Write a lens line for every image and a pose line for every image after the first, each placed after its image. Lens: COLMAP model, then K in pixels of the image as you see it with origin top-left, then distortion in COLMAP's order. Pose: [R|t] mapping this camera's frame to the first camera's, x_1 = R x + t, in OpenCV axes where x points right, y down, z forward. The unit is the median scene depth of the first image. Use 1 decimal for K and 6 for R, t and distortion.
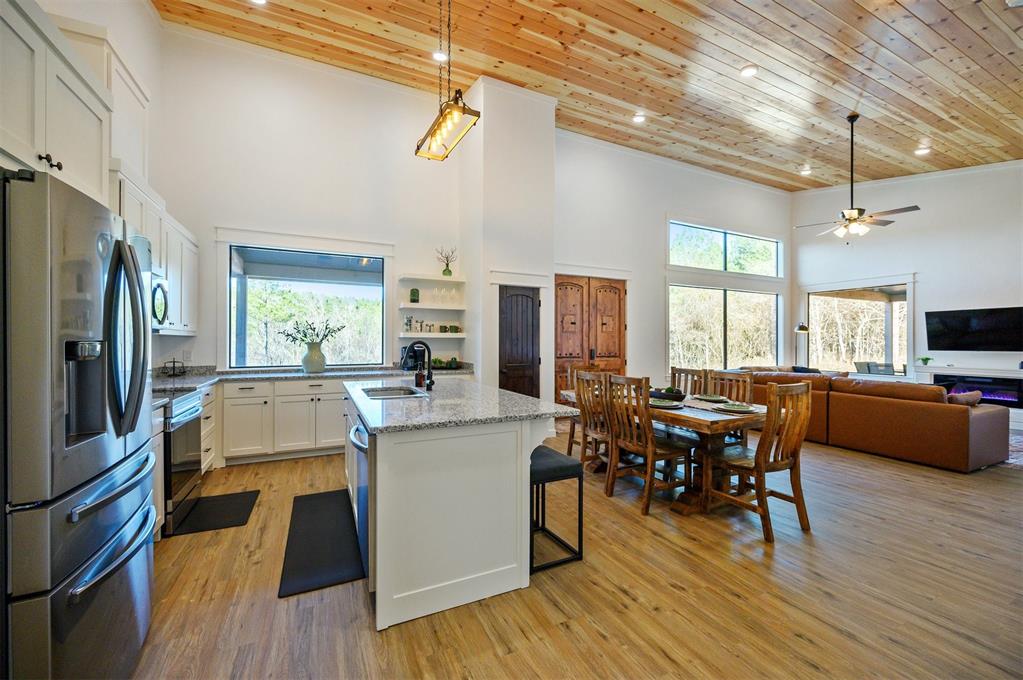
lens RADIAL K [[402.8, 0, 508.6], [0, 402.8, 339.3], [0, 0, 1]] dist [-0.007216, 0.000044]
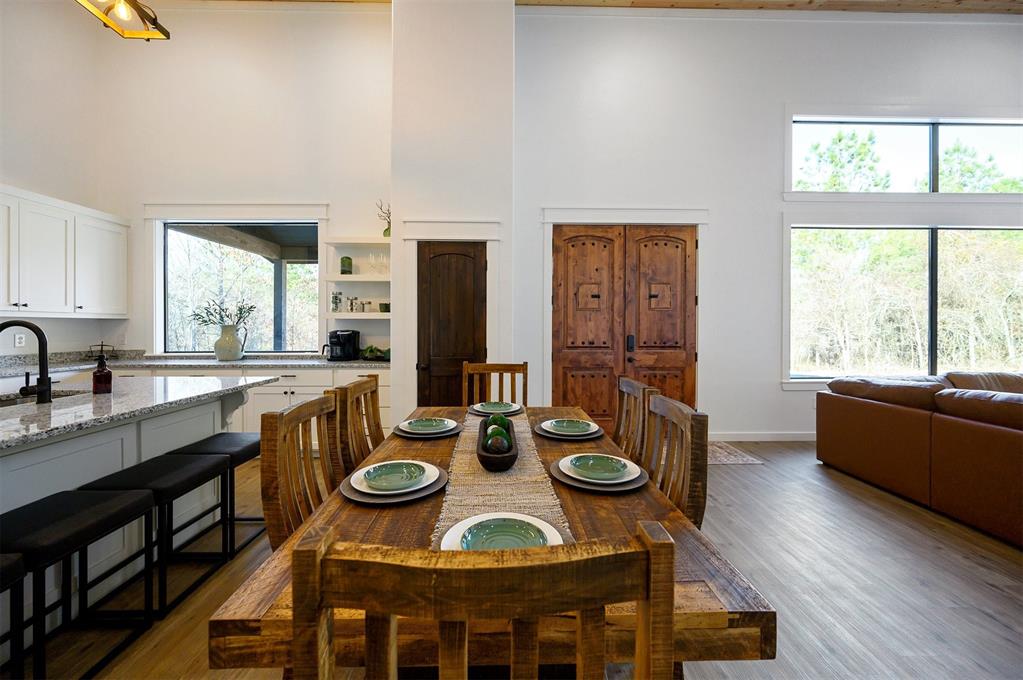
lens RADIAL K [[406.6, 0, 509.4], [0, 406.6, 327.6], [0, 0, 1]] dist [-0.000943, 0.000077]
pose [[0.910993, -0.000281, -0.412422, 0.303678], [0.004128, 0.999956, 0.008438, 0.005621], [0.412402, -0.009389, 0.910954, 0.324907]]
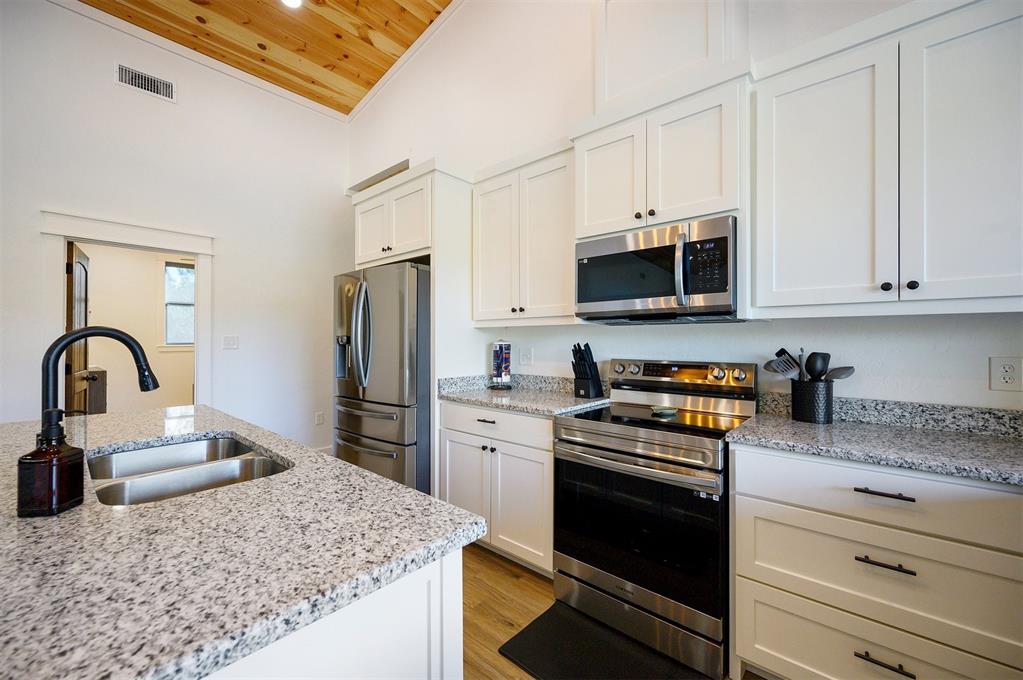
lens RADIAL K [[408.2, 0, 511.5], [0, 408.2, 340.0], [0, 0, 1]] dist [-0.002065, -0.000187]
pose [[-0.918932, -0.003117, -0.394404, -0.188179], [0.000193, 0.999965, -0.008352, 0.008680], [0.394416, -0.007751, -0.918899, 0.643625]]
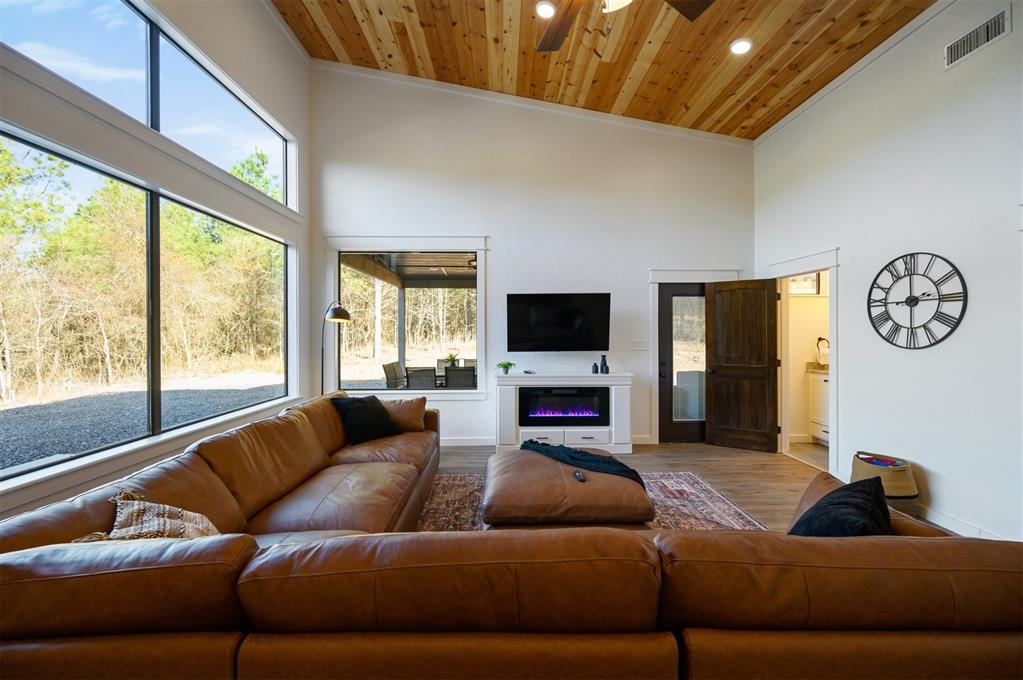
lens RADIAL K [[408.0, 0, 514.9], [0, 408.0, 331.0], [0, 0, 1]] dist [-0.000585, 0.000045]
pose [[0.402582, -0.005536, 0.915367, 0.436786], [-0.000163, 0.999981, 0.006120, -0.011588], [-0.915384, -0.002612, 0.402573, 0.732279]]
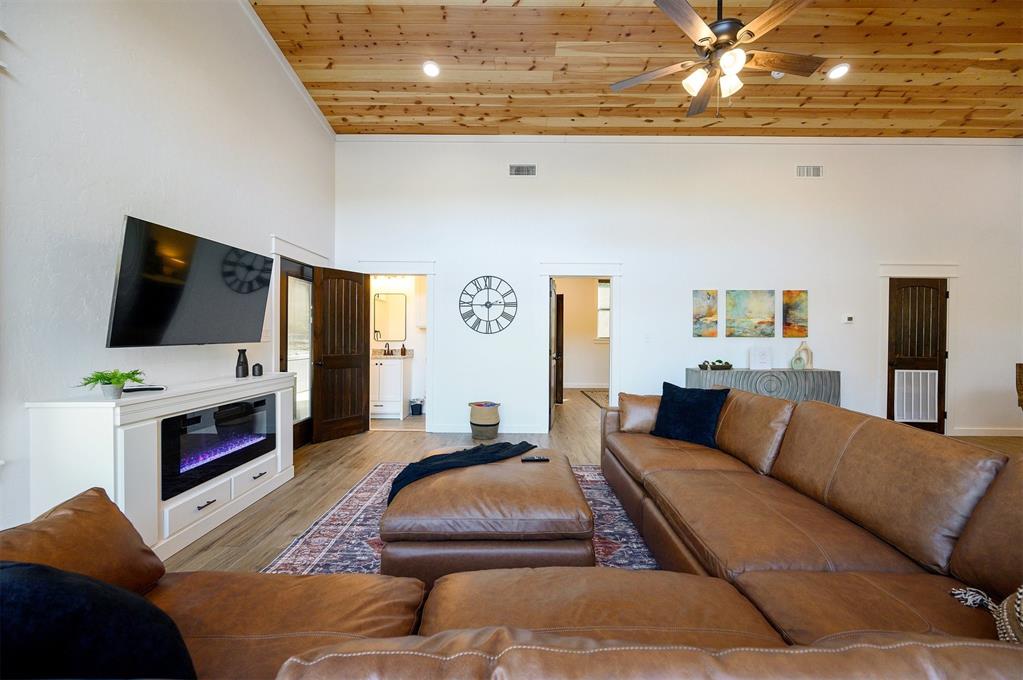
lens RADIAL K [[402.8, 0, 508.6], [0, 402.8, 339.3], [0, 0, 1]] dist [-0.007216, 0.000044]
pose [[-0.900976, -0.016388, 0.433559, 0.678629], [-0.014705, 0.999866, 0.007234, 0.015984], [-0.433620, 0.000142, -0.901096, 1.169176]]
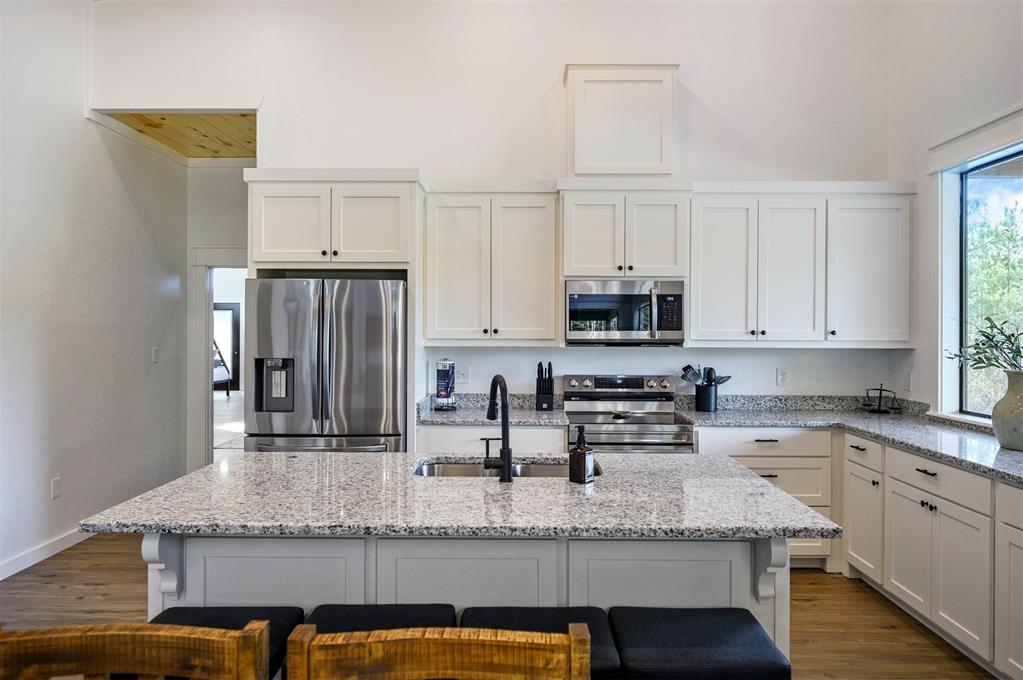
lens RADIAL K [[679.4, 0, 512.0], [0, 679.4, 331.2], [0, 0, 1]] dist [-0.006385, -0.001770]
pose [[-0.431802, -0.000478, -0.901968, 0.227625], [-0.000149, 1.000000, -0.000458, -0.021441], [0.901969, -0.000064, -0.431802, 0.599045]]
